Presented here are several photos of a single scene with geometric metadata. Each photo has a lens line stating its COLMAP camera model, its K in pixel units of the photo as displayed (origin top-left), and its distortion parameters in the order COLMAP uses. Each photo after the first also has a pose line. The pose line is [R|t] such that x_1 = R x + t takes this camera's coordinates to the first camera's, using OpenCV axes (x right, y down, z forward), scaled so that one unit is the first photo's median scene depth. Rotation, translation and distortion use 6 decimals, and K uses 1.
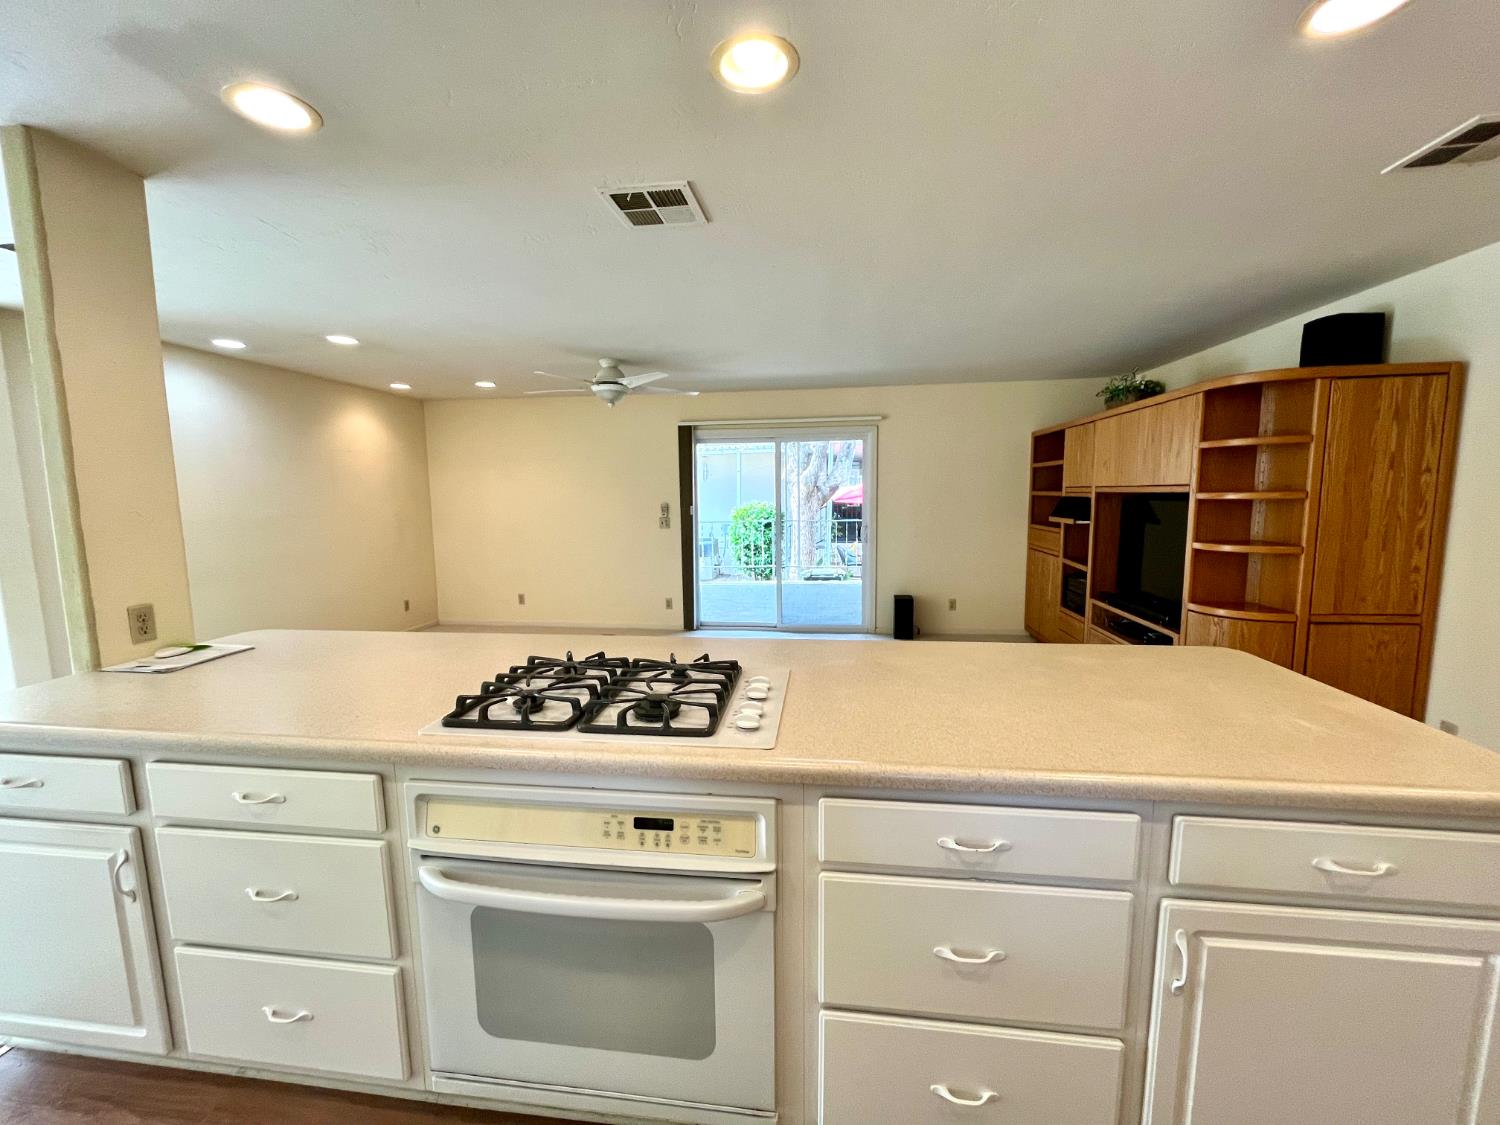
lens RADIAL K [[608.7, 0, 748.1], [0, 608.7, 565.1], [0, 0, 1]] dist [-0.001533, 0.000088]
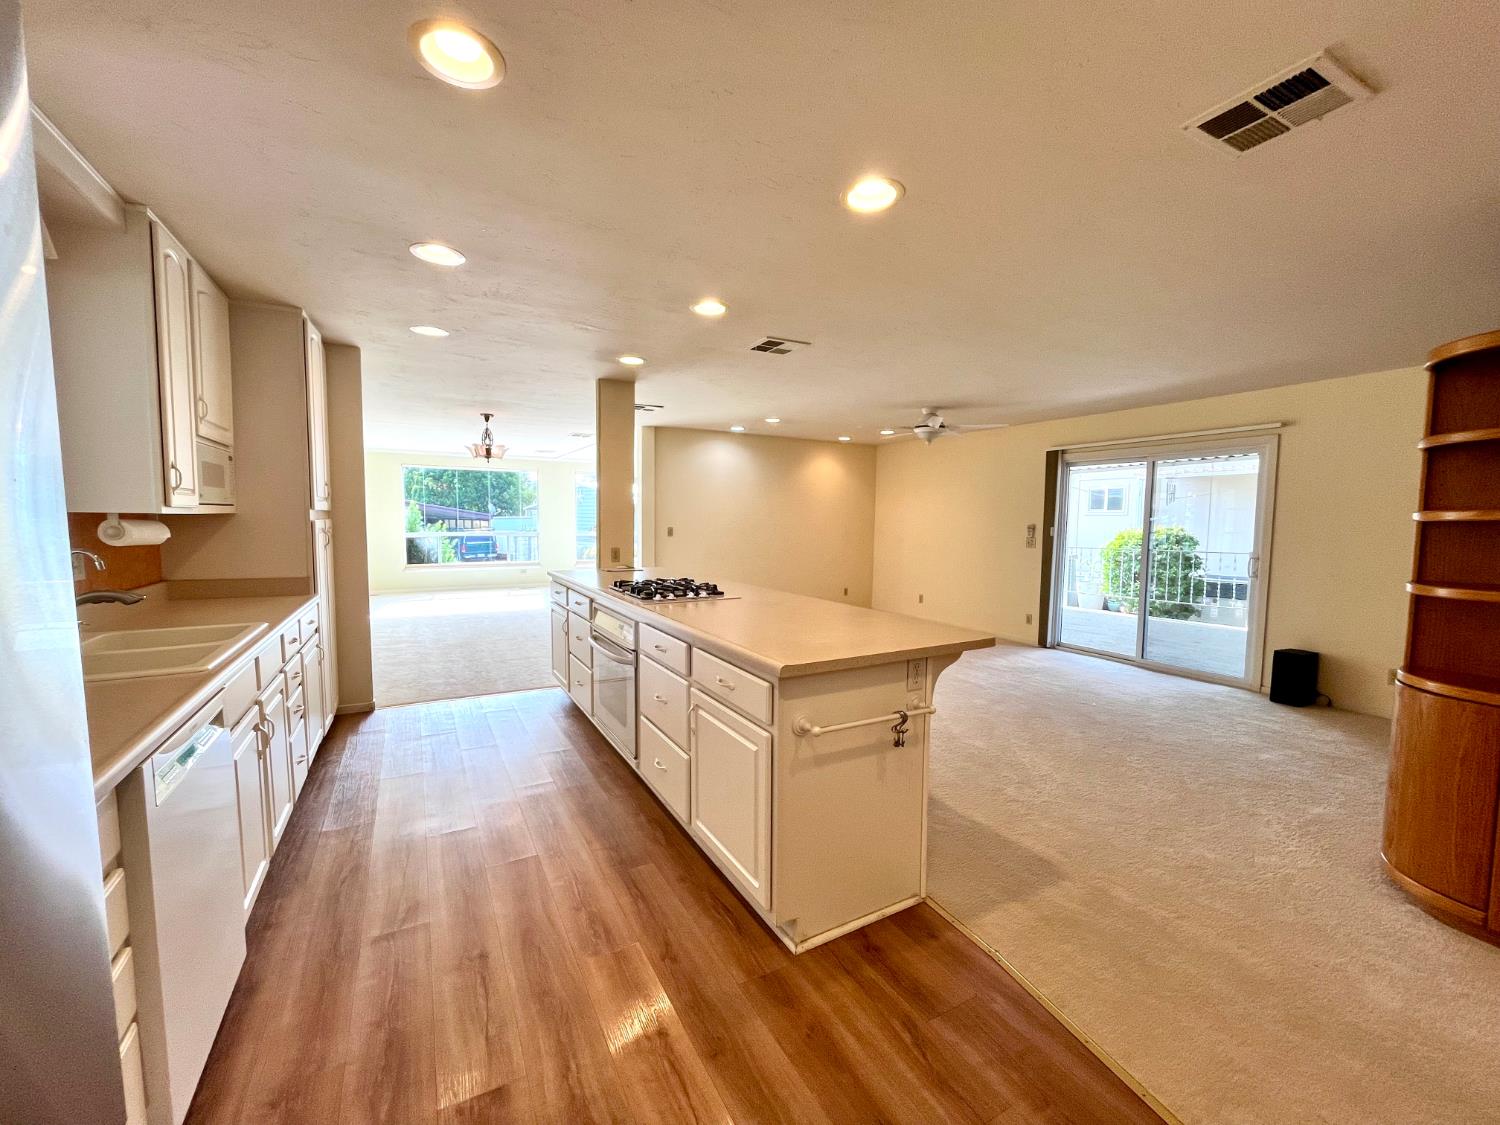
lens RADIAL K [[608.7, 0, 748.1], [0, 608.7, 565.1], [0, 0, 1]] dist [-0.001533, 0.000088]
pose [[0.595719, 0.080098, -0.799189, 0.461937], [-0.114453, 0.993327, 0.014241, 0.012445], [0.794996, 0.082986, 0.600911, -0.032555]]
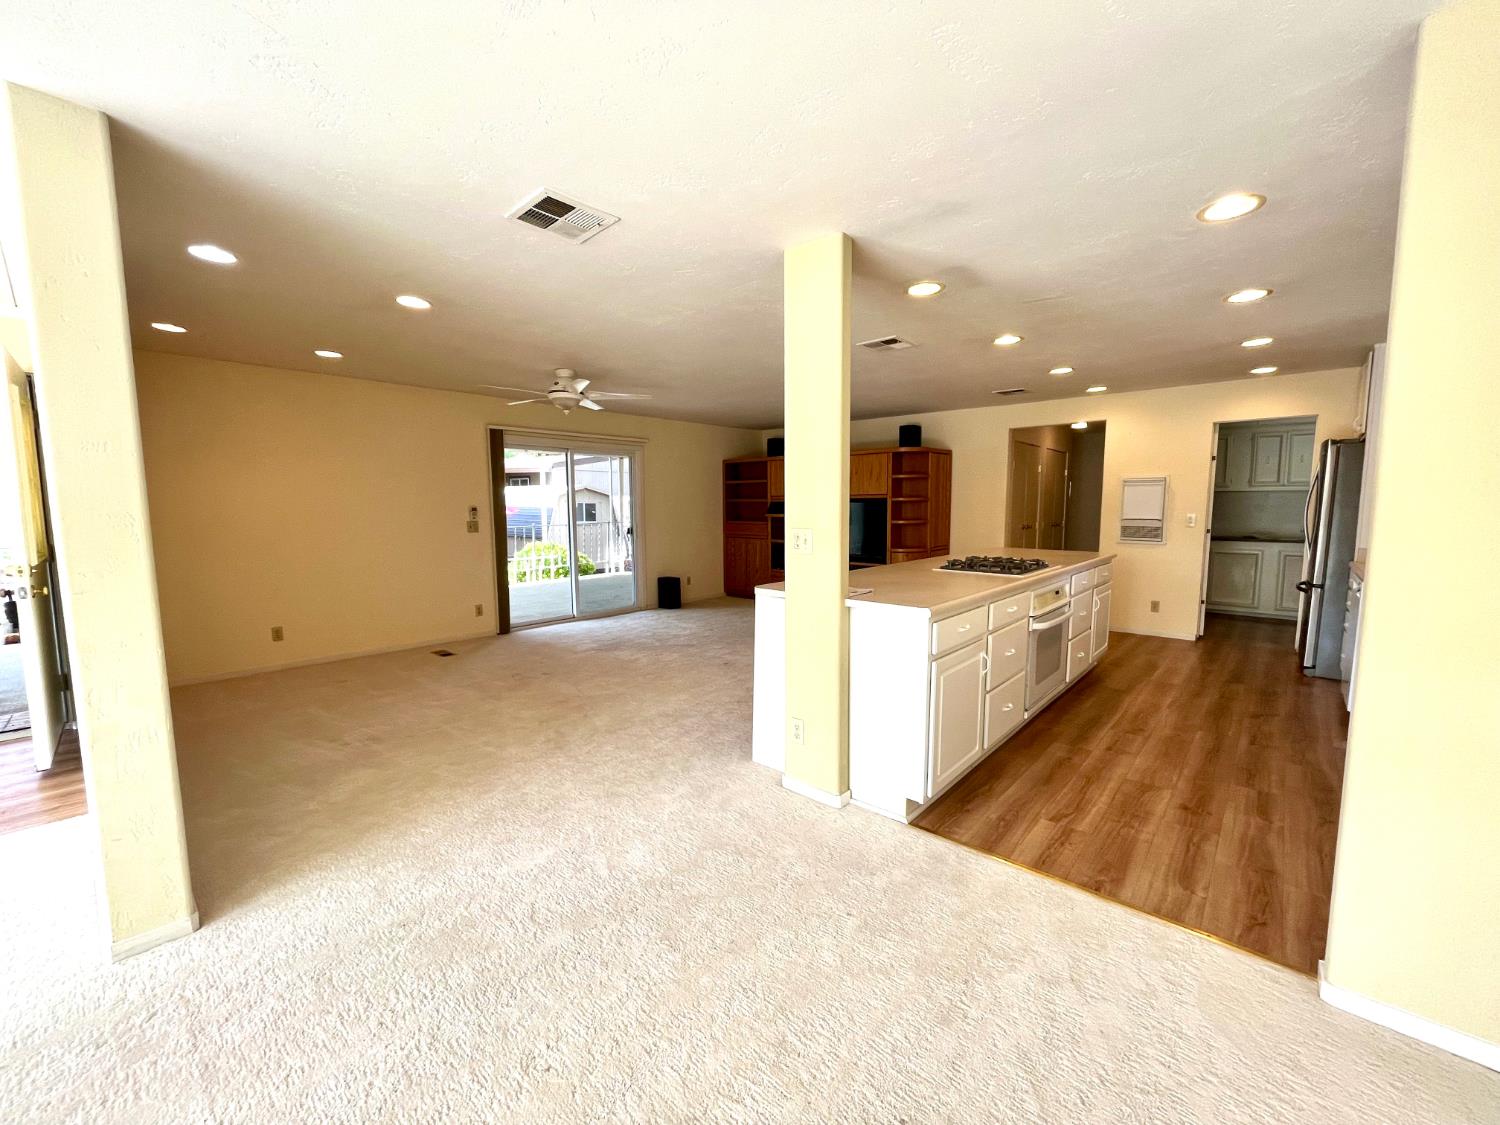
lens RADIAL K [[608.7, 0, 748.1], [0, 608.7, 565.1], [0, 0, 1]] dist [-0.001533, 0.000088]
pose [[0.562161, -0.073627, 0.823744, -0.756027], [0.096337, 0.995078, 0.023196, 0.011610], [-0.821398, 0.066317, 0.566488, 0.108784]]
